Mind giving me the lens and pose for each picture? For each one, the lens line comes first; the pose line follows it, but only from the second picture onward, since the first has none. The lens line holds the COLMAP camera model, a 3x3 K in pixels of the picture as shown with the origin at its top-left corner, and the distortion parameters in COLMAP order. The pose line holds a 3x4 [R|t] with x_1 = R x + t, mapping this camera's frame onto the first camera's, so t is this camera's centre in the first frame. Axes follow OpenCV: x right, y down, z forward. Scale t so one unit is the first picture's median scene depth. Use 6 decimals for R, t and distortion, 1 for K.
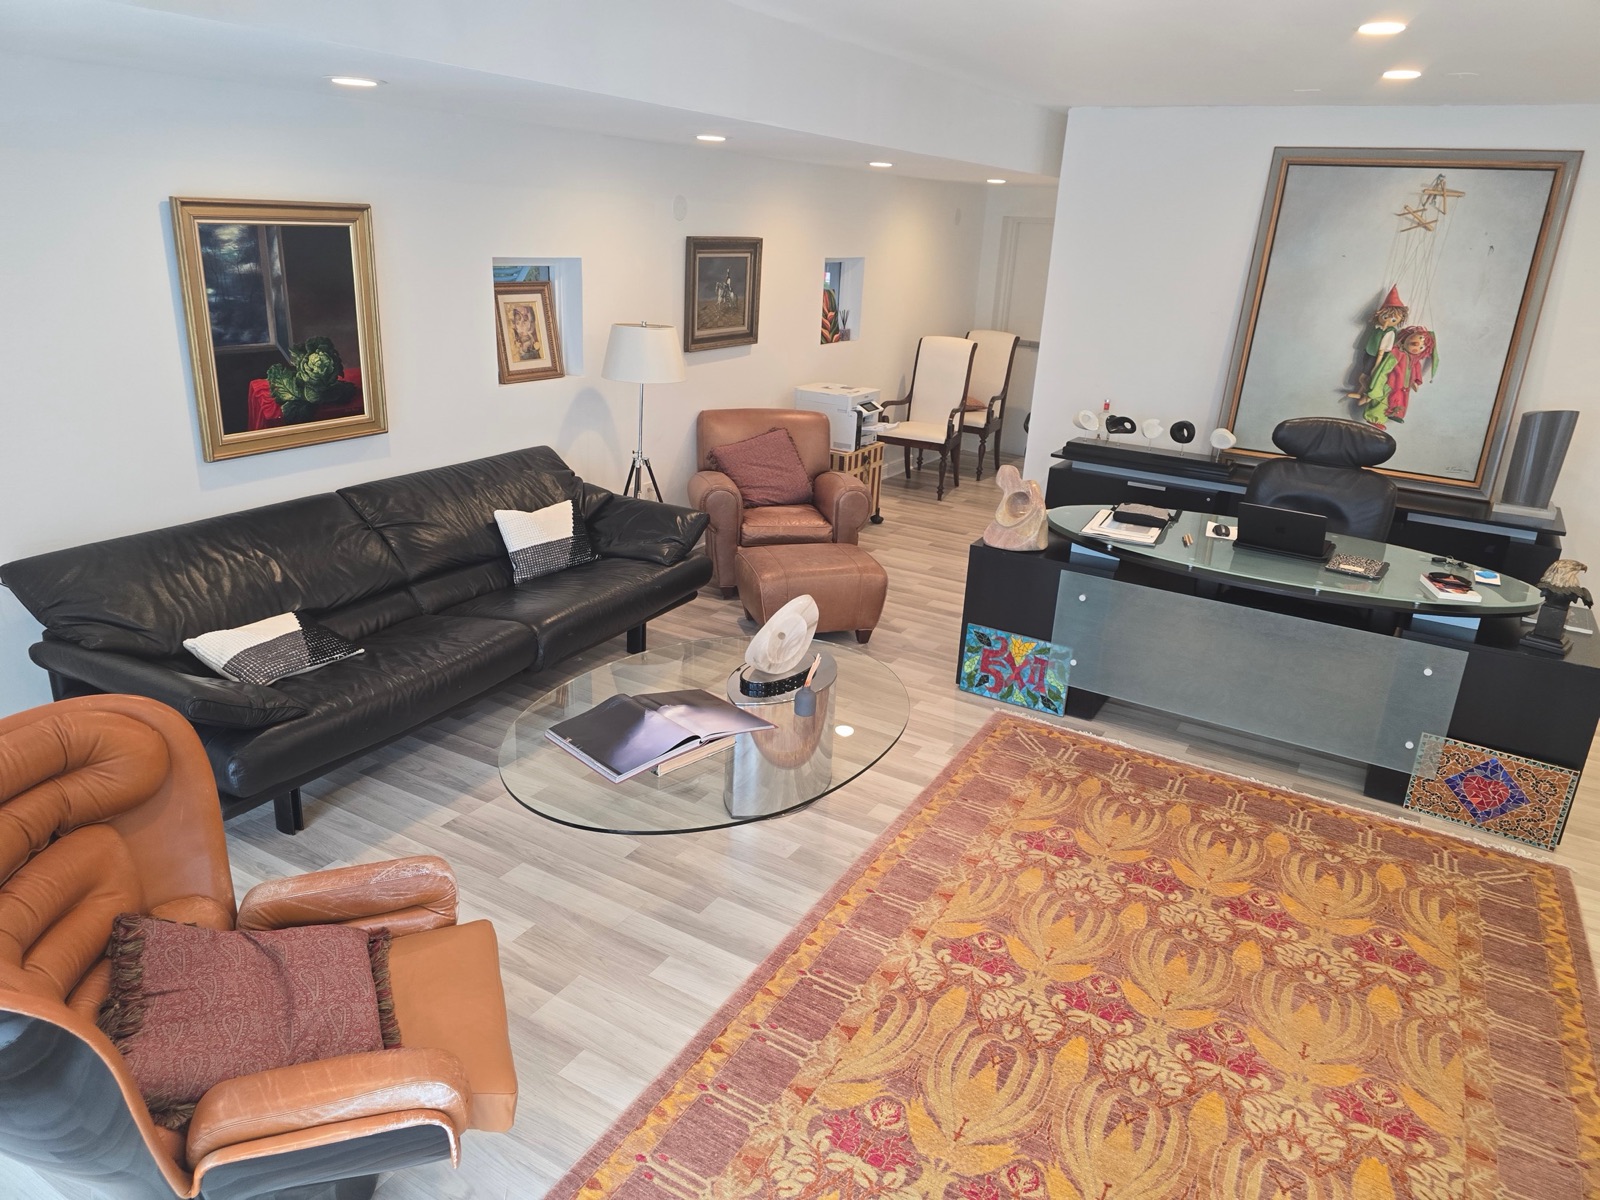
lens RADIAL K [[1051.6, 0, 800.0], [0, 1051.6, 600.0], [0, 0, 1]] dist [0.010602, 0.000919]
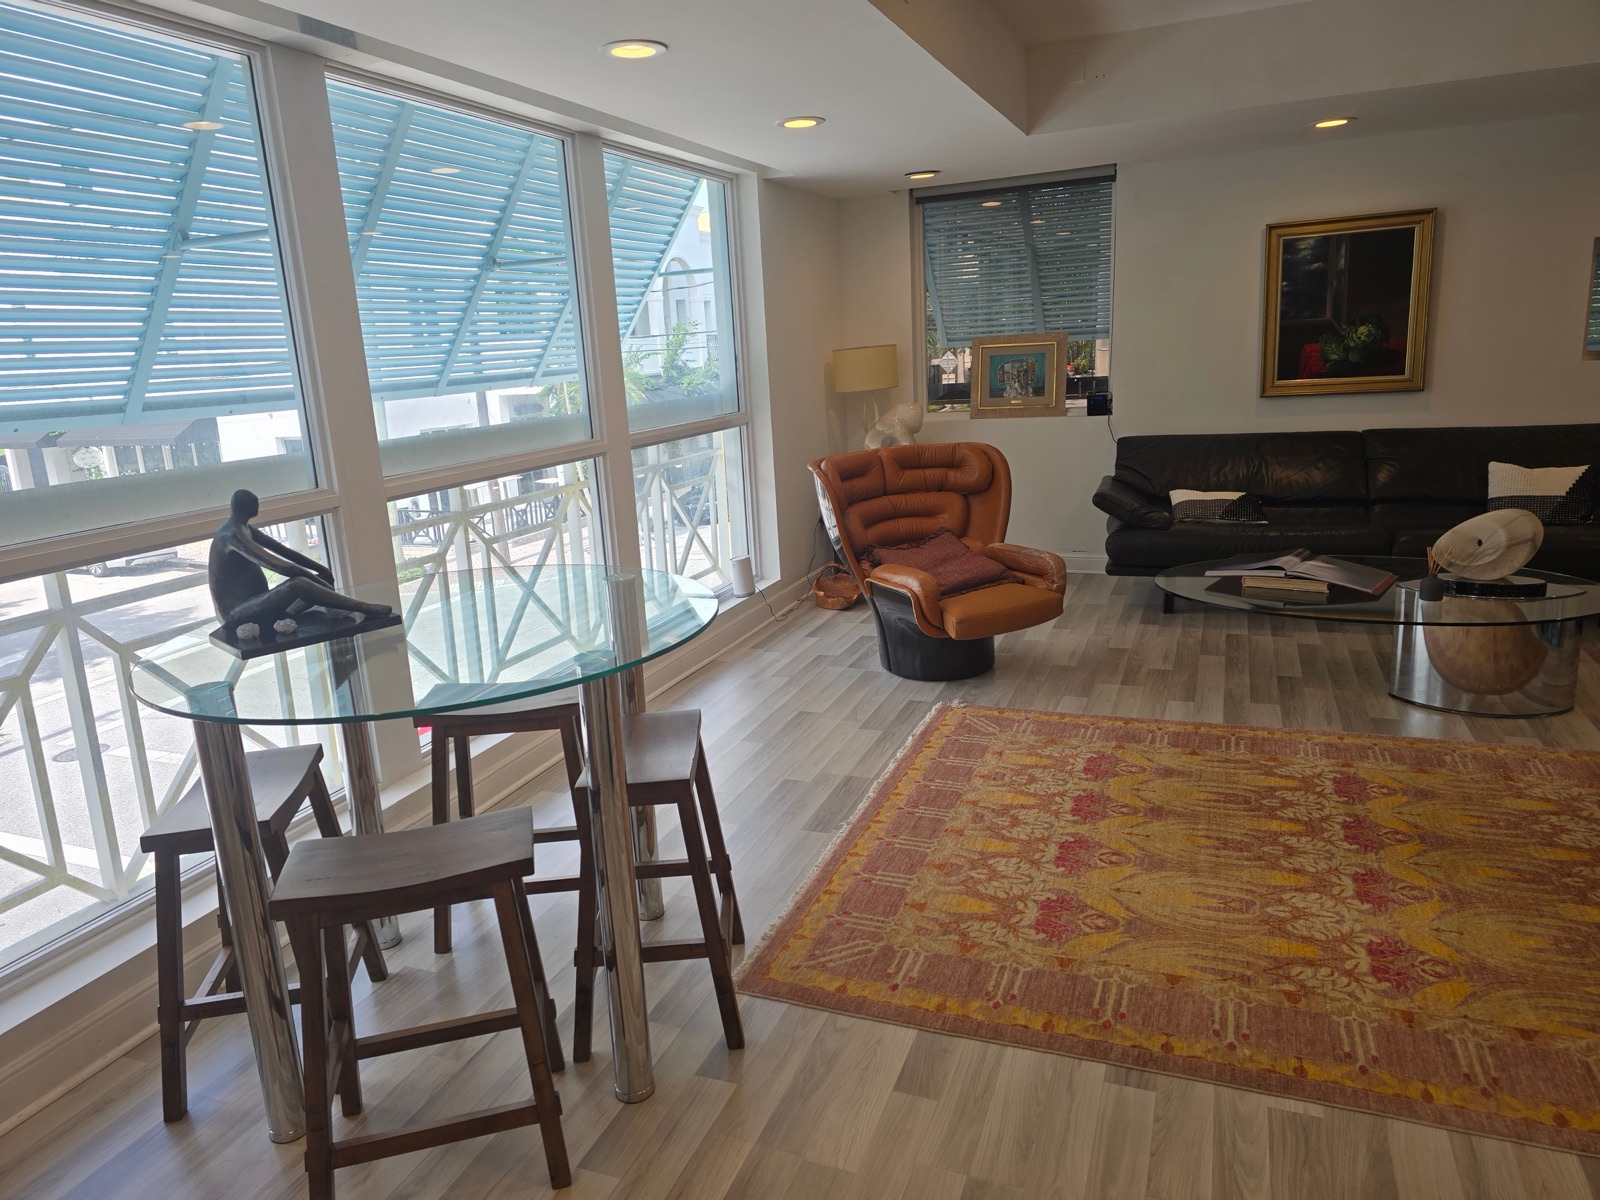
lens RADIAL K [[1066.7, 0, 763.6], [0, 1066.7, 578.4], [0, 0, 1]] dist [0.004168, -0.001273]
pose [[0.123970, 0.155836, -0.979973, 0.899319], [-0.275649, 0.954129, 0.116856, 0.135253], [0.953231, 0.255642, 0.161239, 0.148451]]
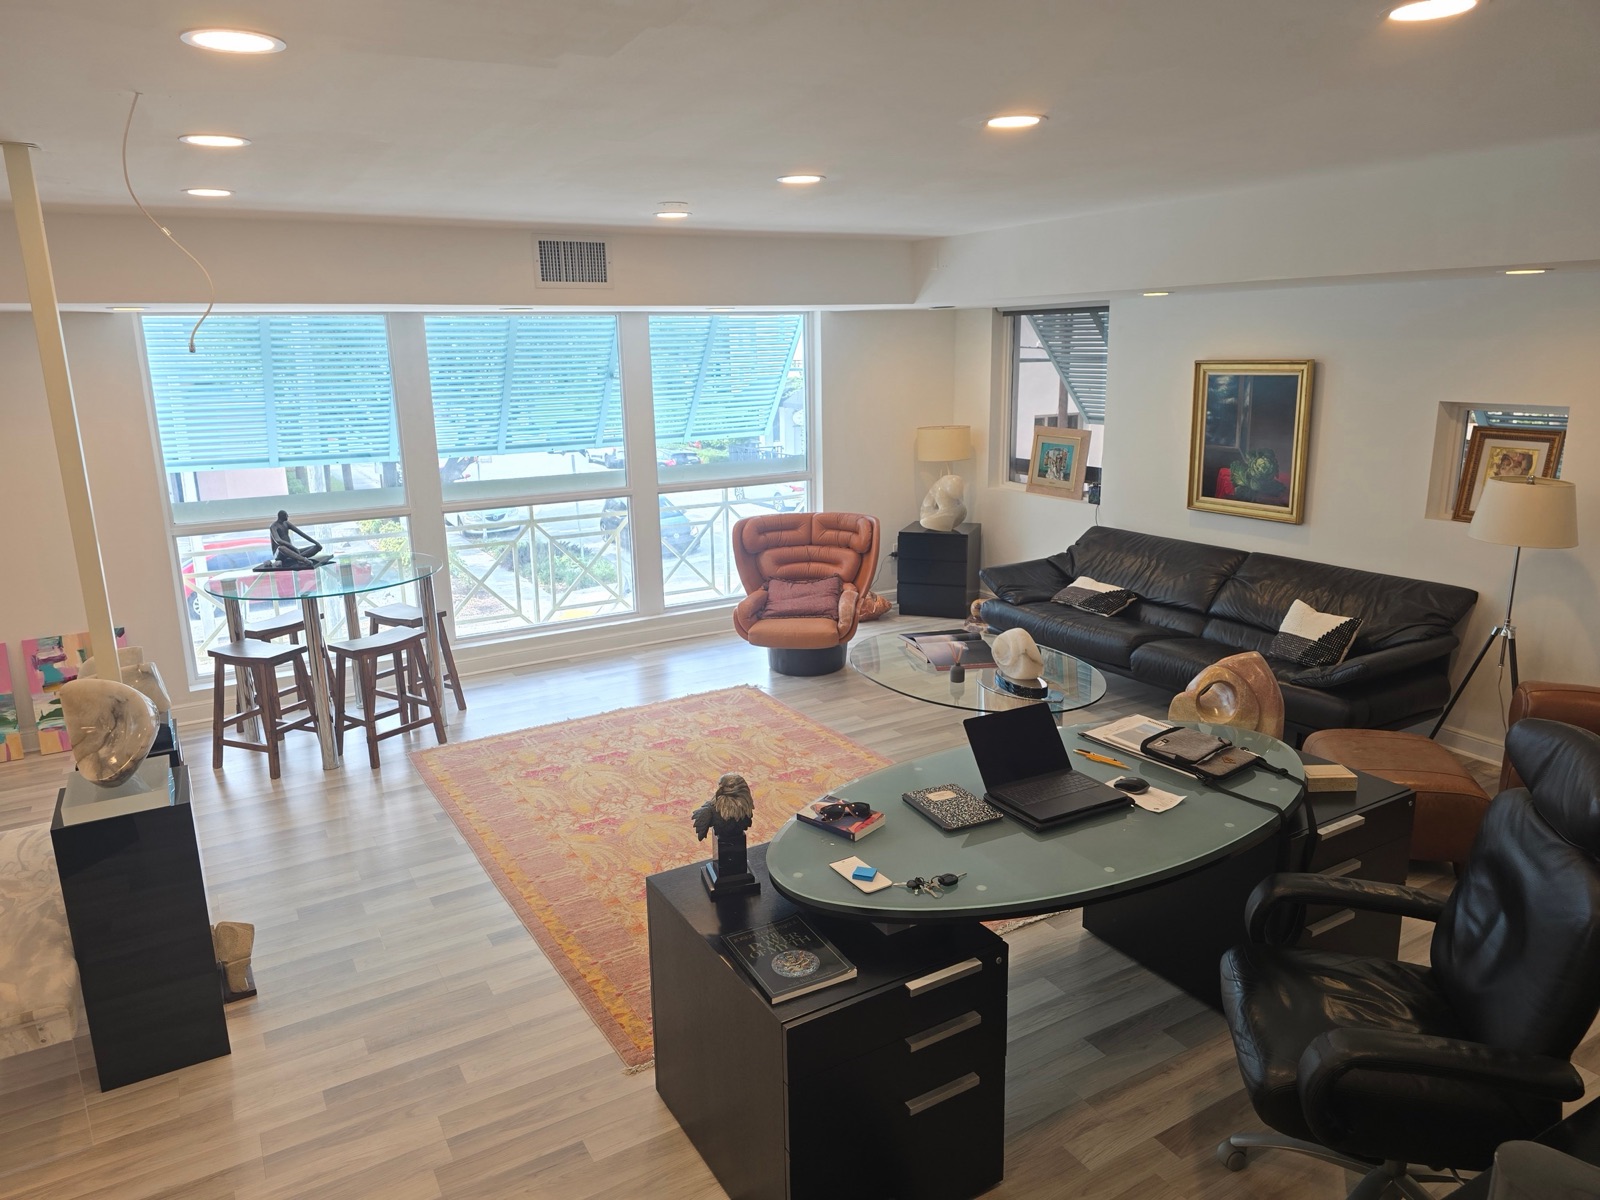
lens RADIAL K [[1051.6, 0, 800.0], [0, 1051.6, 600.0], [0, 0, 1]] dist [0.010602, 0.000919]
pose [[-0.475554, 0.168525, -0.863393, 1.263756], [-0.304316, 0.889364, 0.341210, -0.397649], [0.825373, 0.425008, -0.371656, 1.199155]]
